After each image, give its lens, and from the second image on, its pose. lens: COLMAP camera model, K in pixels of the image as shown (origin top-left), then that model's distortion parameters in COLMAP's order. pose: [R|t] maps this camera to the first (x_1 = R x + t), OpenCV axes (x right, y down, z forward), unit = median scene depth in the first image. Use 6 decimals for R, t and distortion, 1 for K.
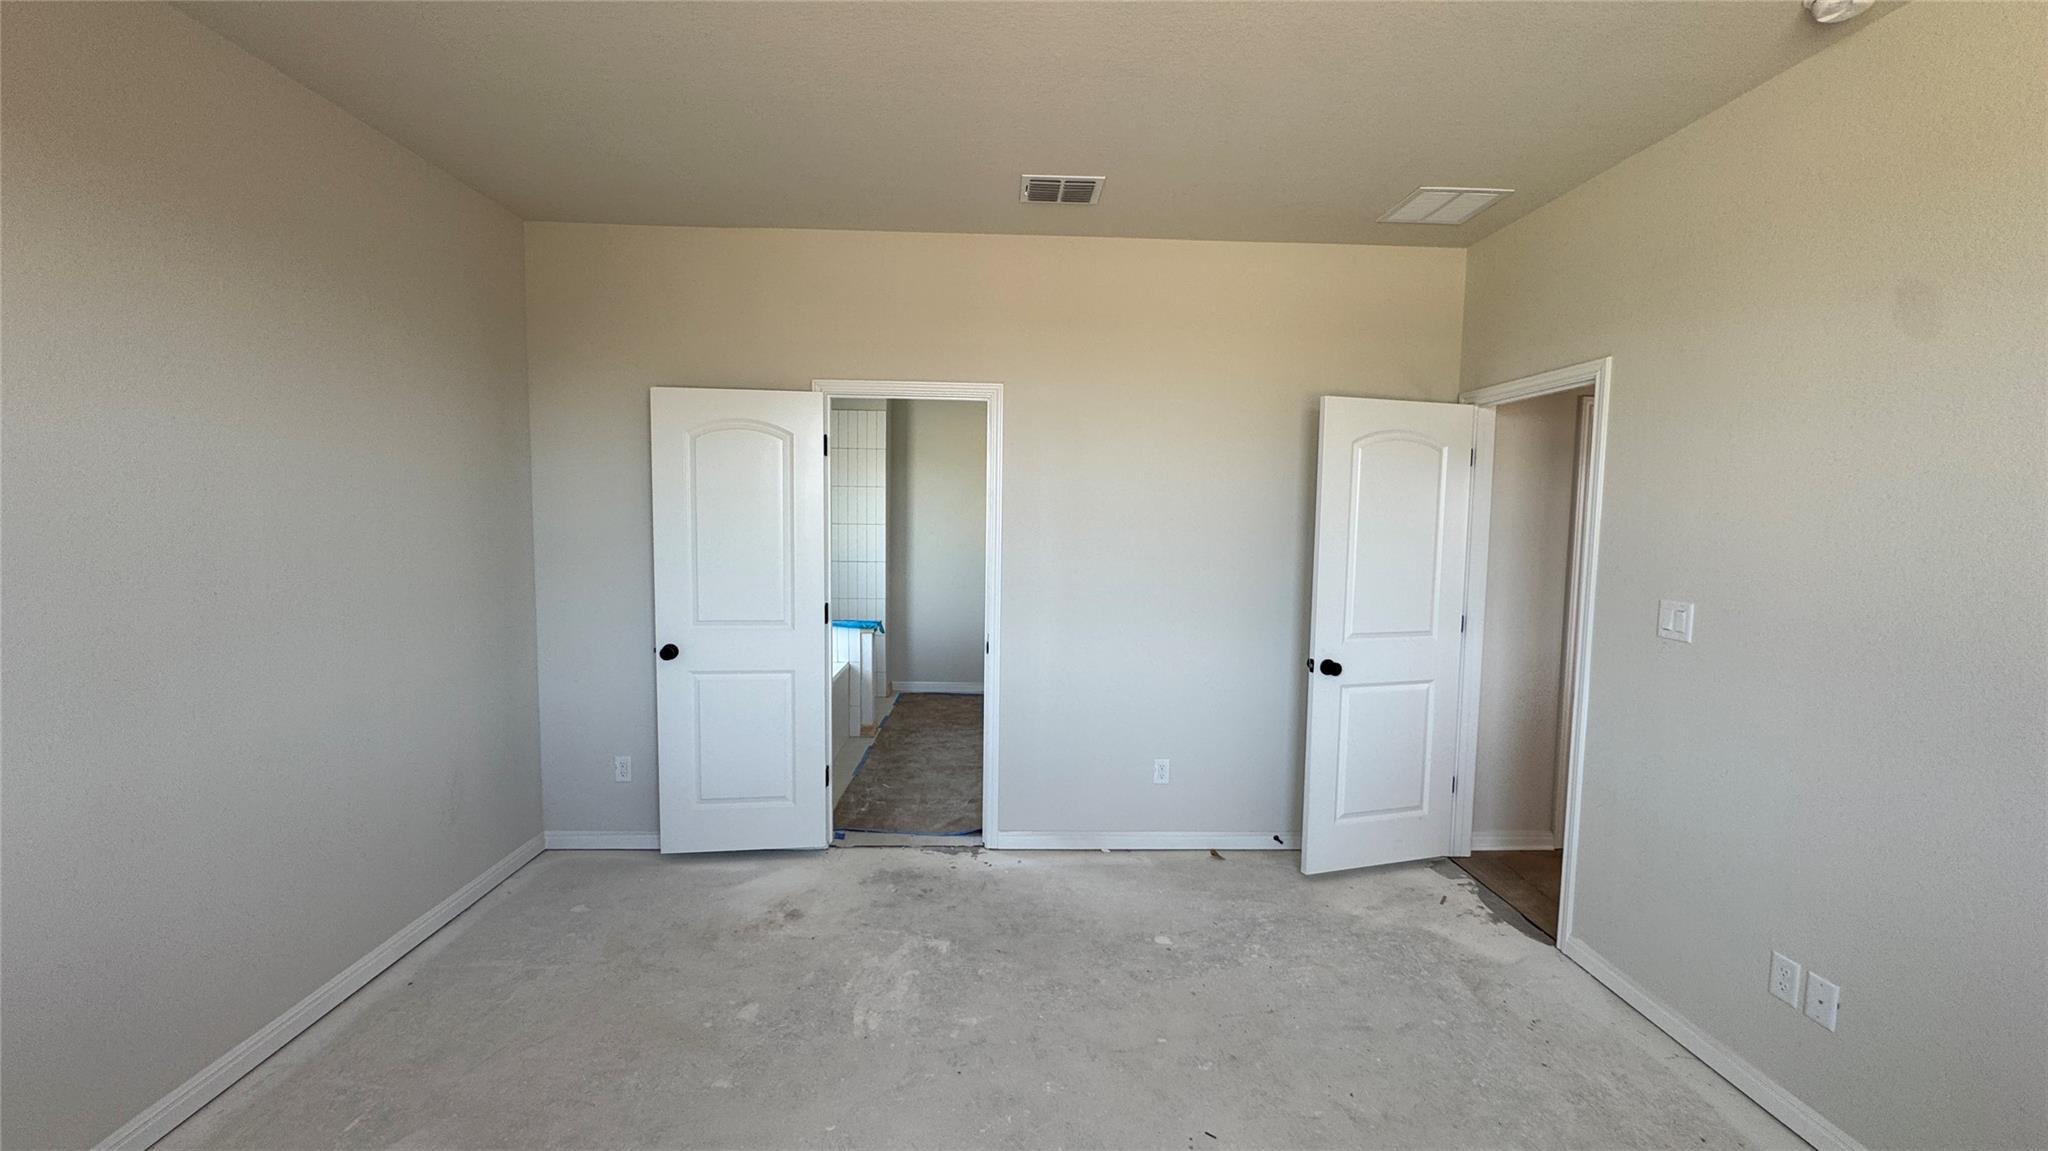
lens RADIAL K [[816.6, 0, 1021.8], [0, 816.6, 575.3], [0, 0, 1]] dist [0.000199, -0.000304]
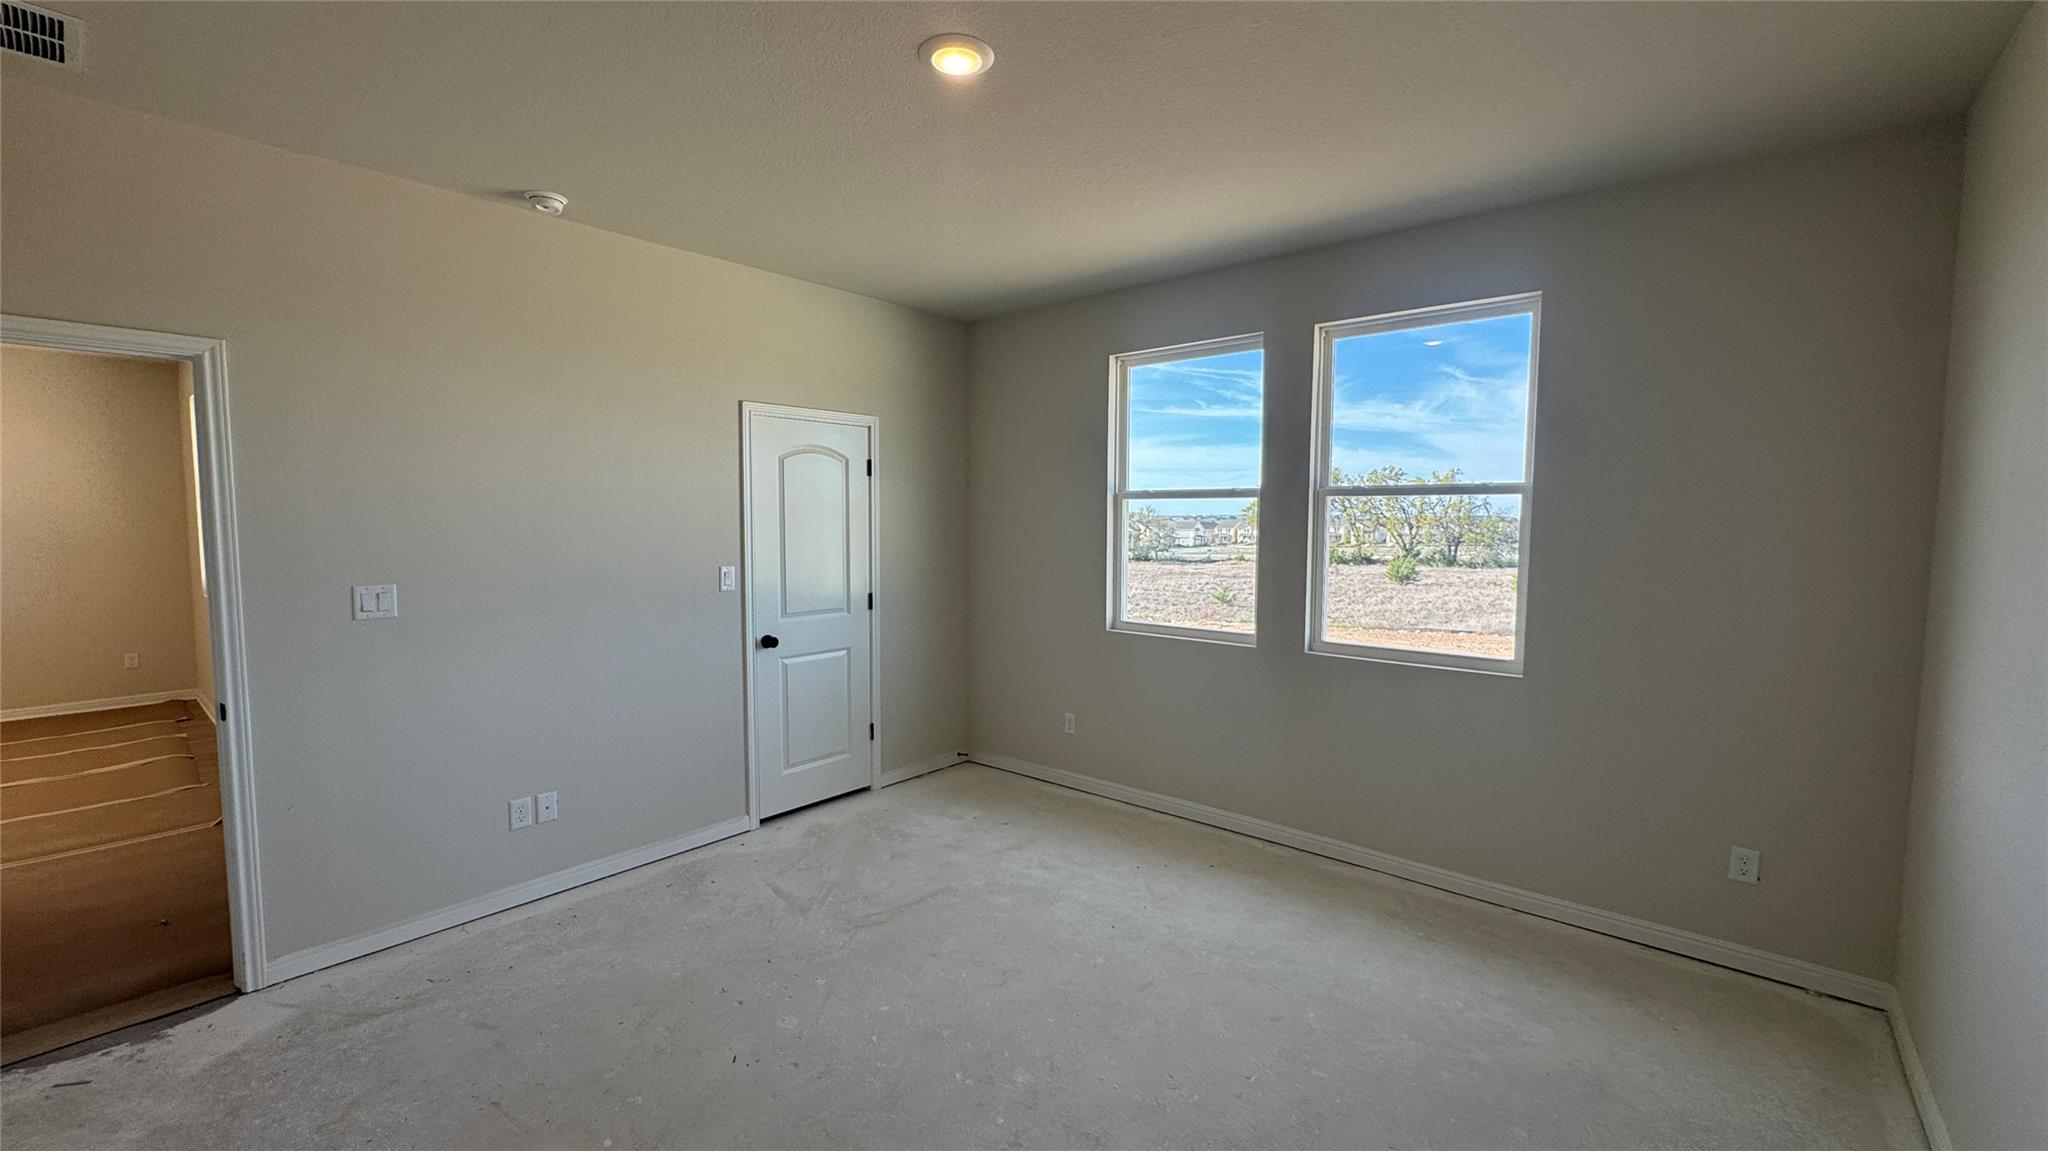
lens RADIAL K [[816.6, 0, 1023.5], [0, 816.6, 577.8], [0, 0, 1]] dist [0.000199, -0.000304]
pose [[-0.739687, -0.068165, 0.669490, -0.471762], [0.036035, 0.989417, 0.140553, -0.078962], [-0.671986, 0.128090, -0.729402, 0.882875]]
